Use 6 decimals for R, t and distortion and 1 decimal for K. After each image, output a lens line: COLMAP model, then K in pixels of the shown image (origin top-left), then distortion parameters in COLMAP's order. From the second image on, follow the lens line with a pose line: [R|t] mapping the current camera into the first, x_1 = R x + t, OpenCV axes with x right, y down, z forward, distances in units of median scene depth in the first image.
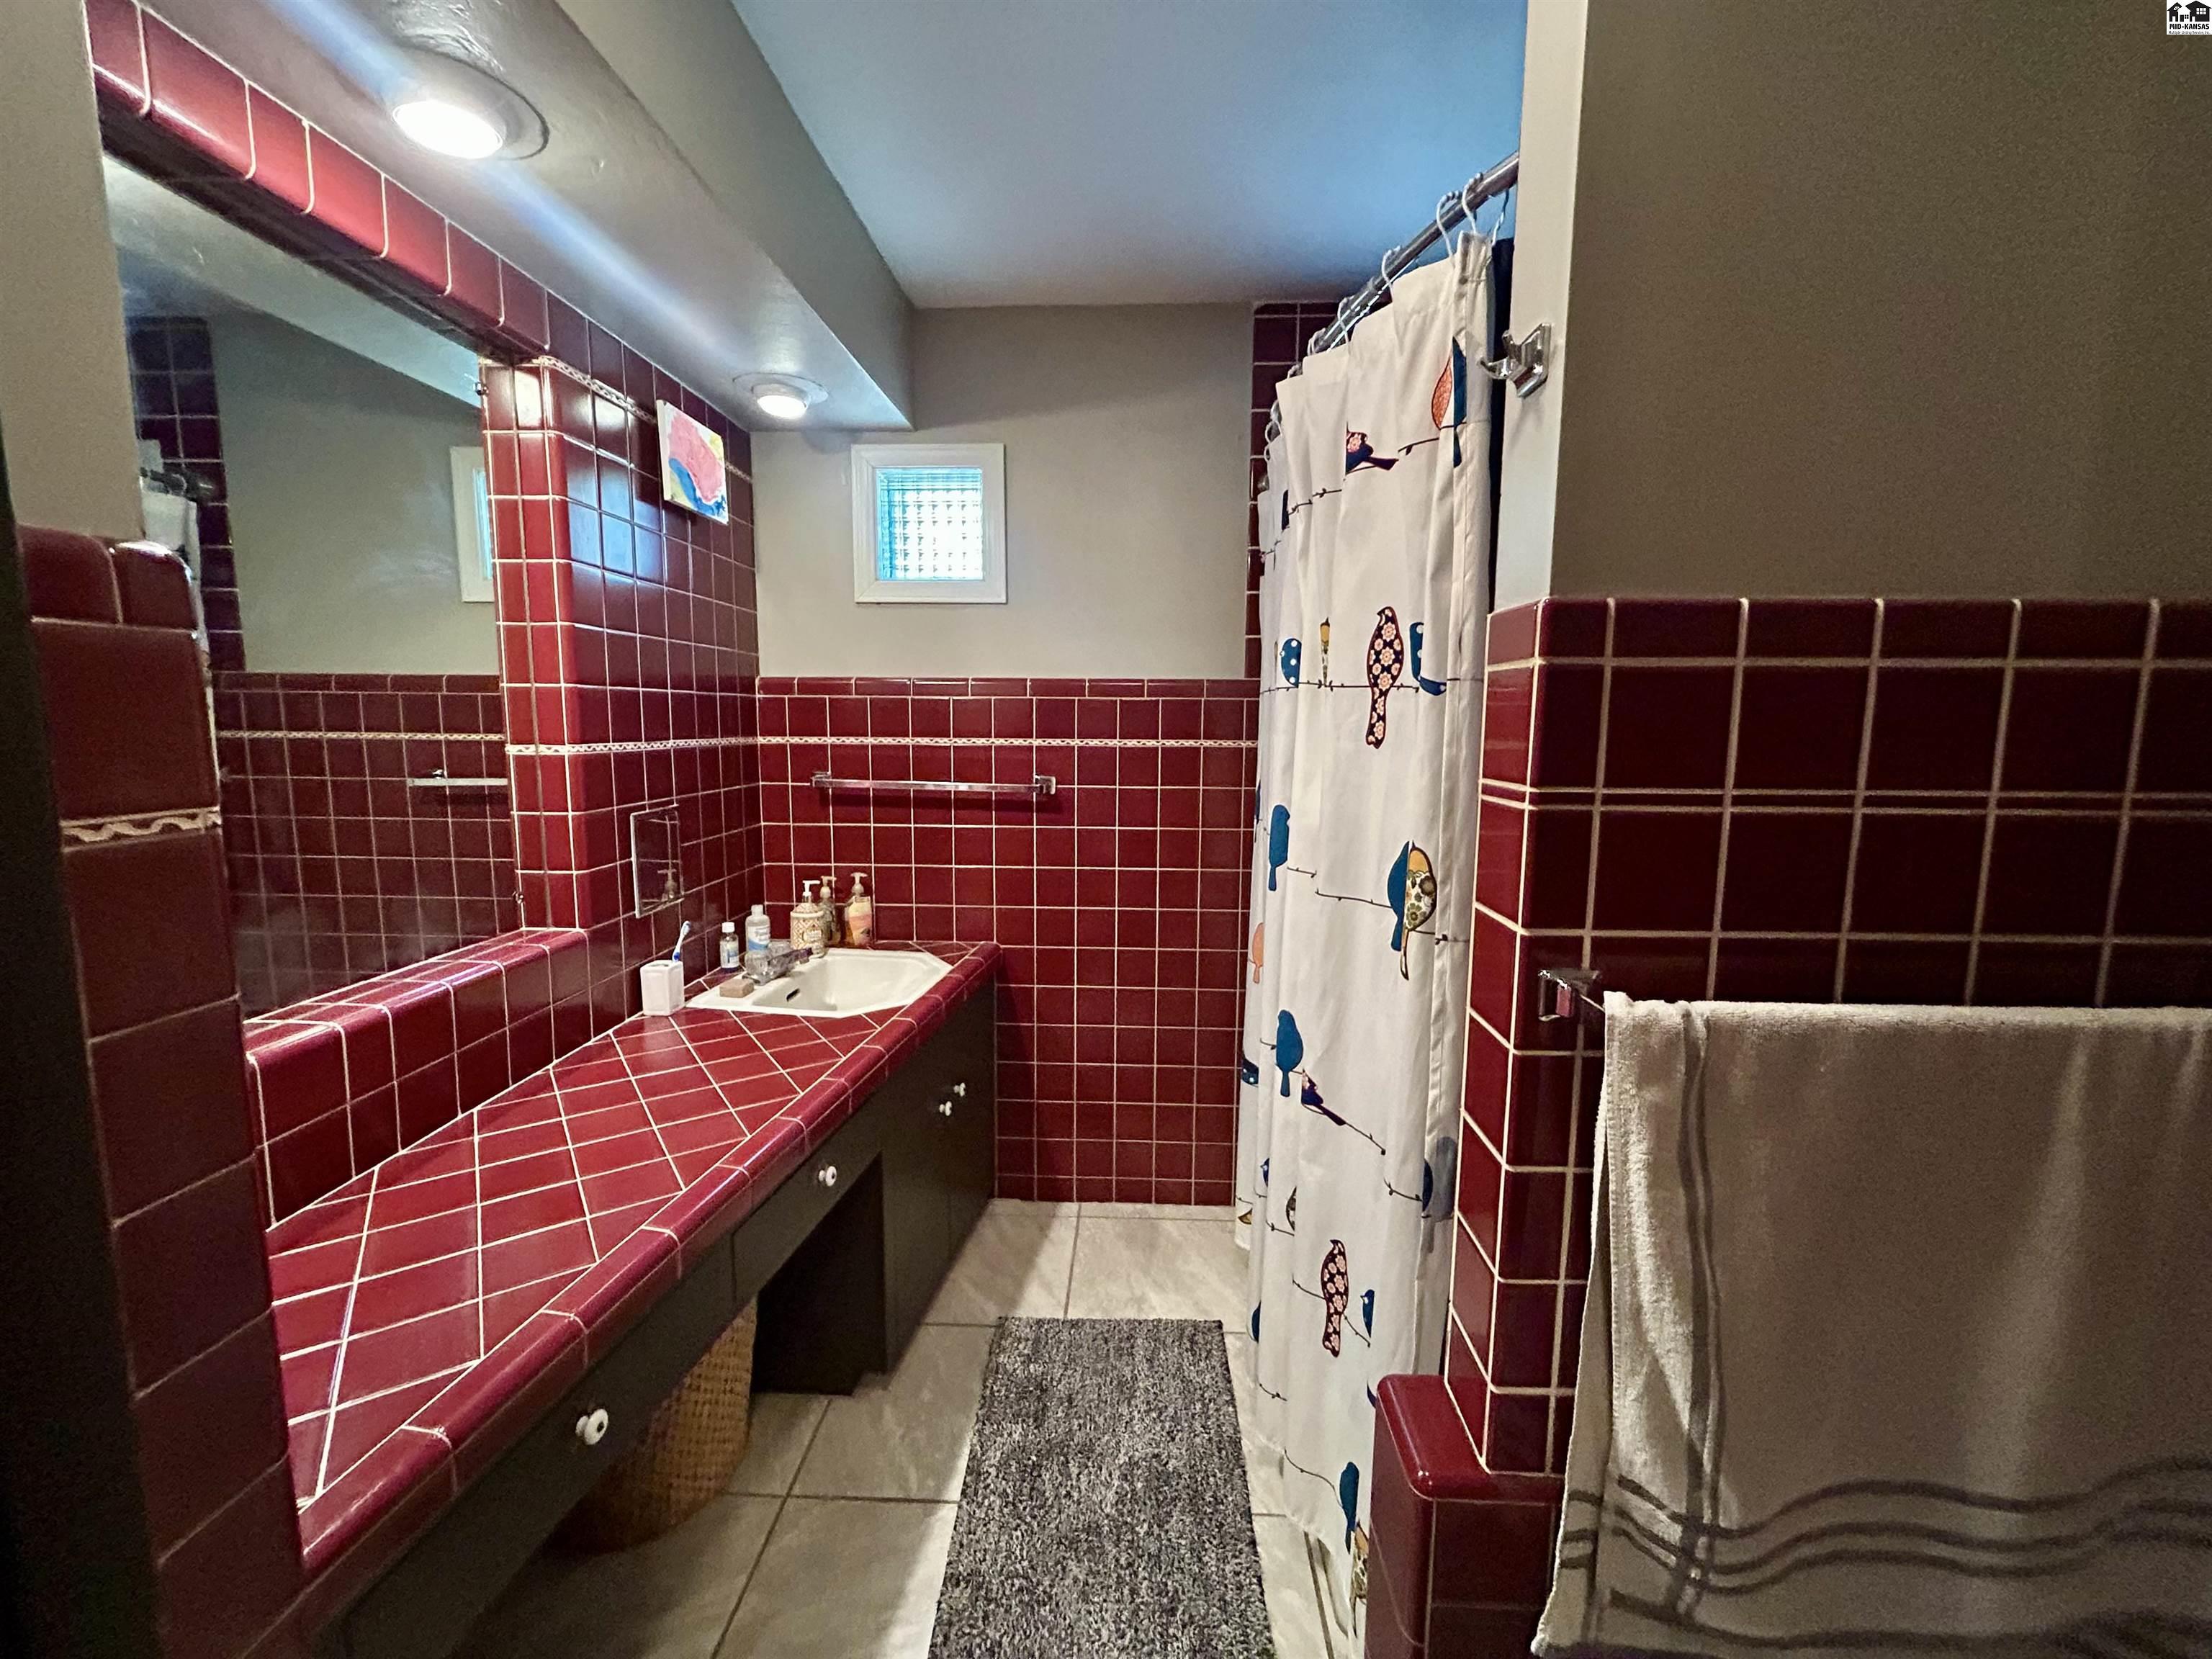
lens RADIAL K [[896.5, 0, 1105.6], [0, 896.5, 823.8], [0, 0, 1]] dist [-0.001017, 0.000096]
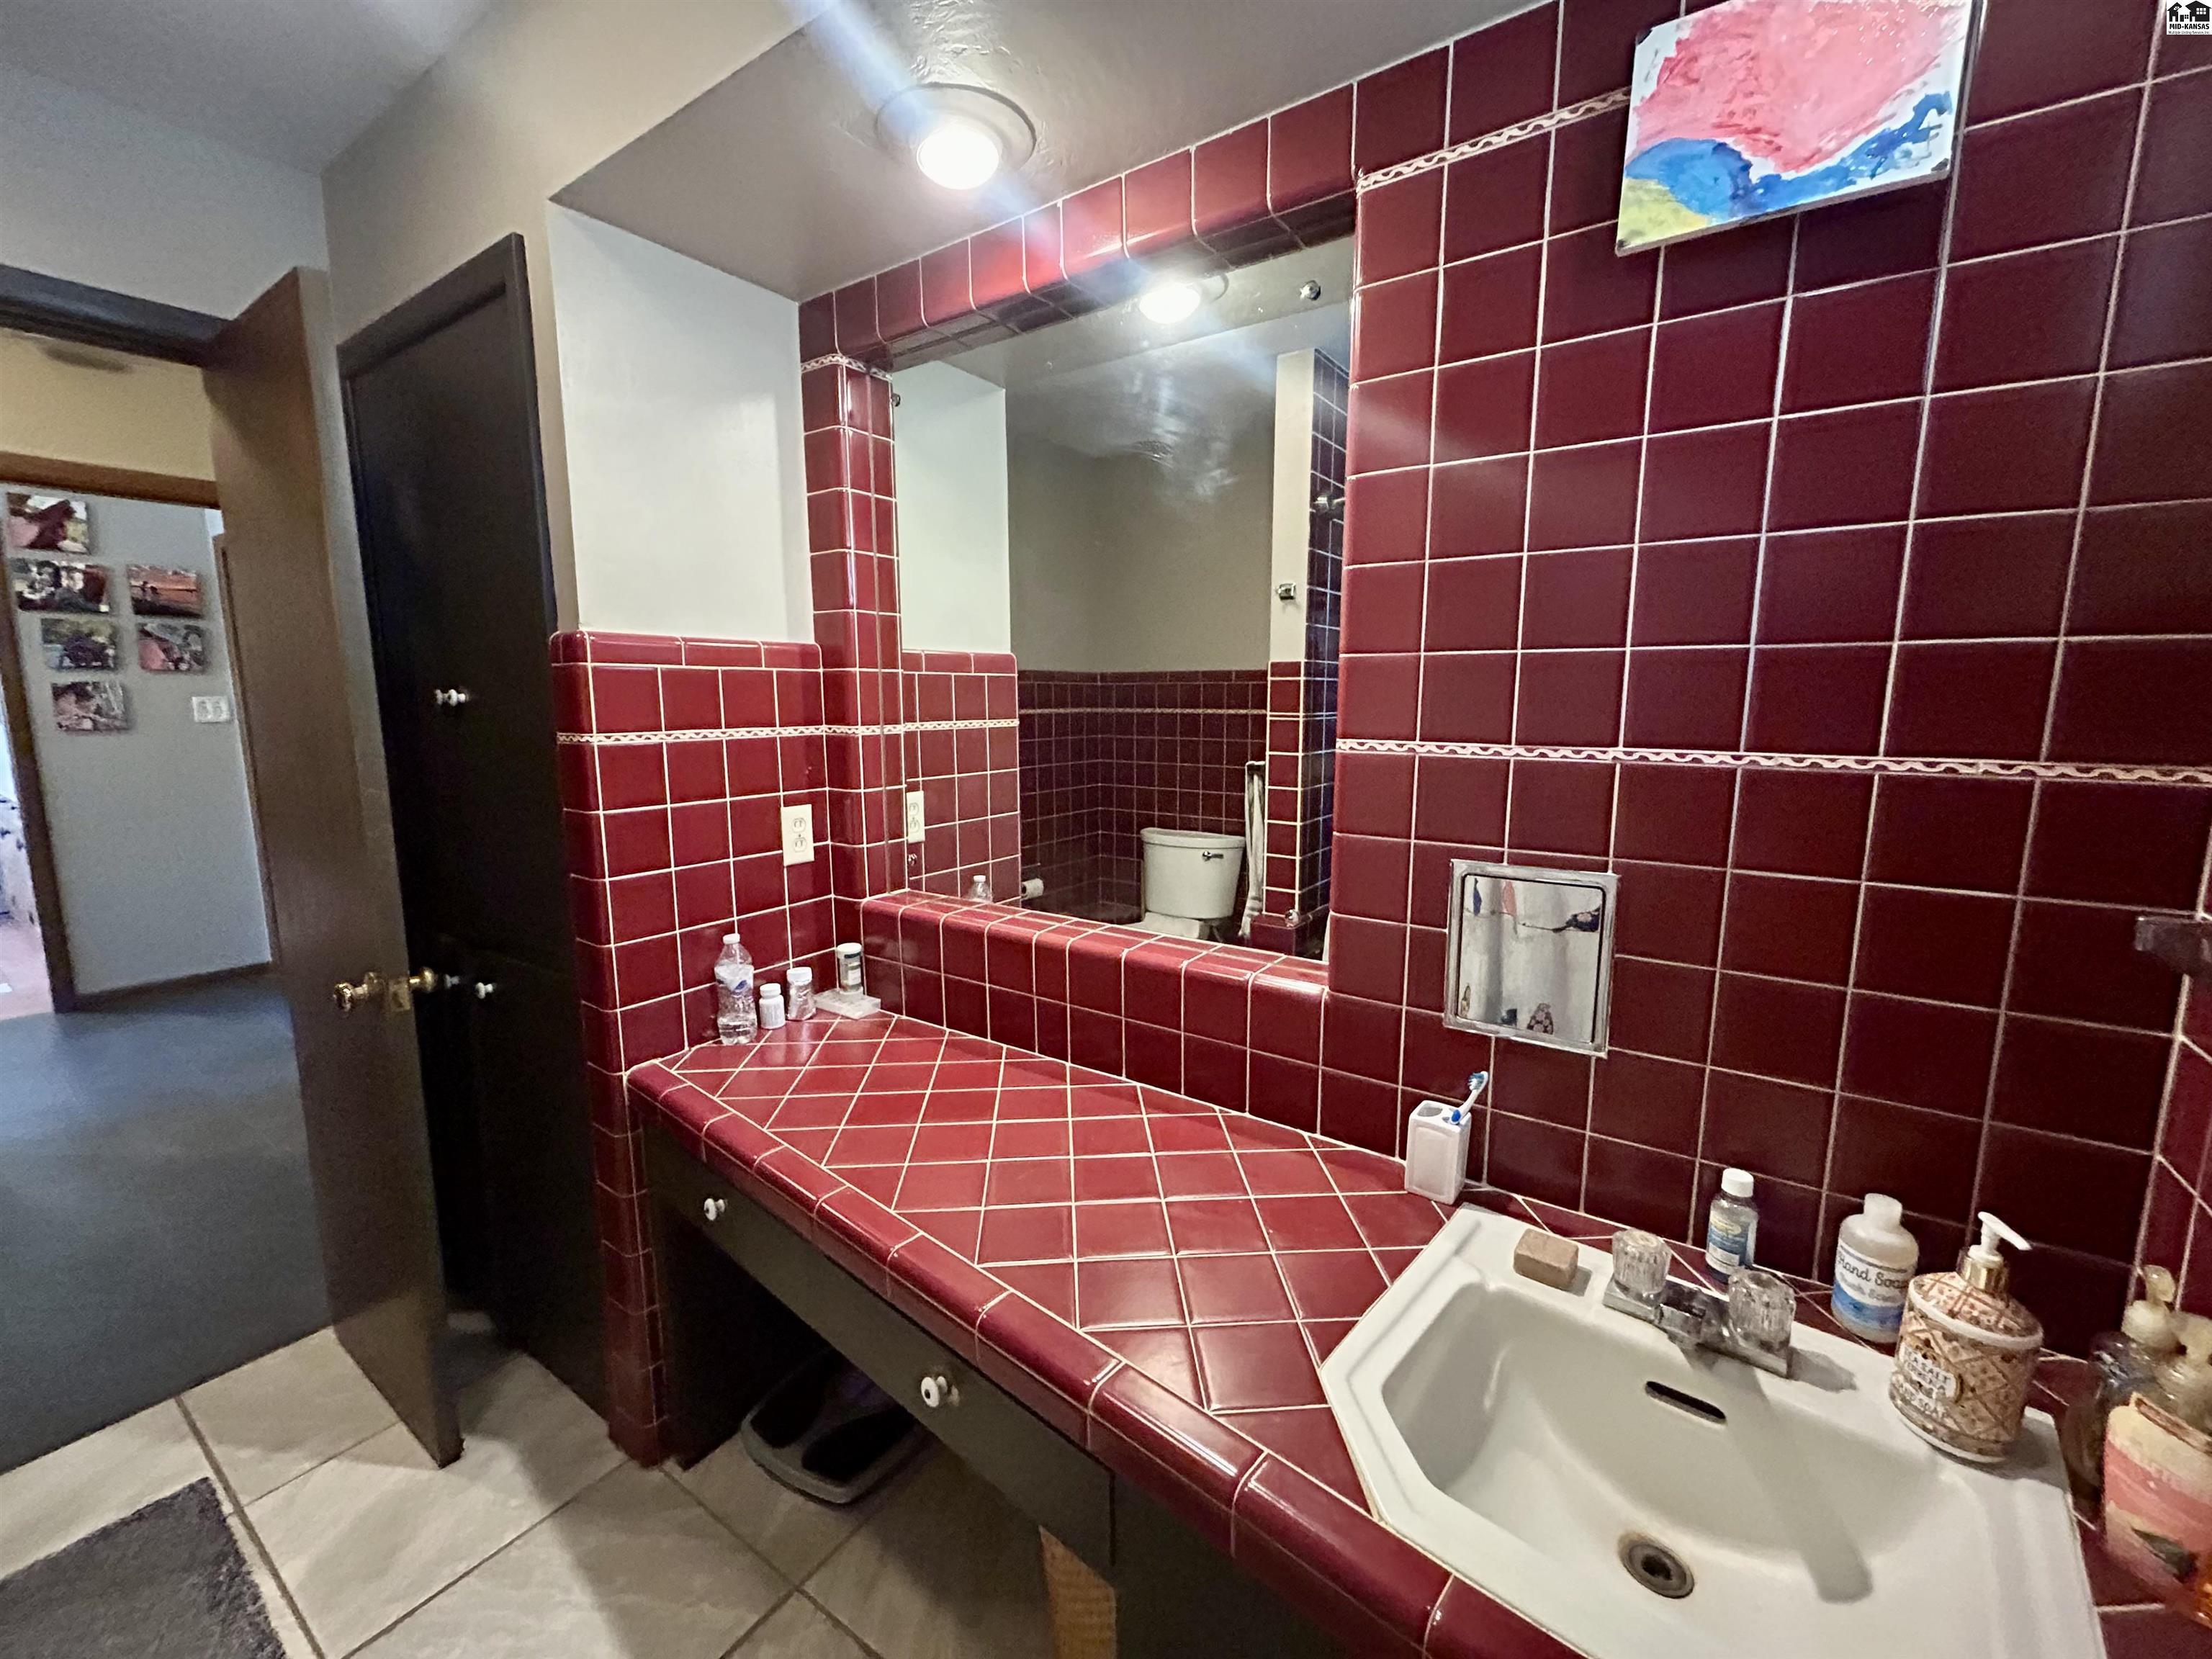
lens RADIAL K [[896.5, 0, 1104.3], [0, 896.5, 827.4], [0, 0, 1]] dist [-0.001017, 0.000096]
pose [[-0.527562, 0.121458, -0.840789, 0.136355], [-0.102553, 0.973383, 0.204960, -0.168091], [0.843304, 0.194355, -0.501064, 1.387596]]
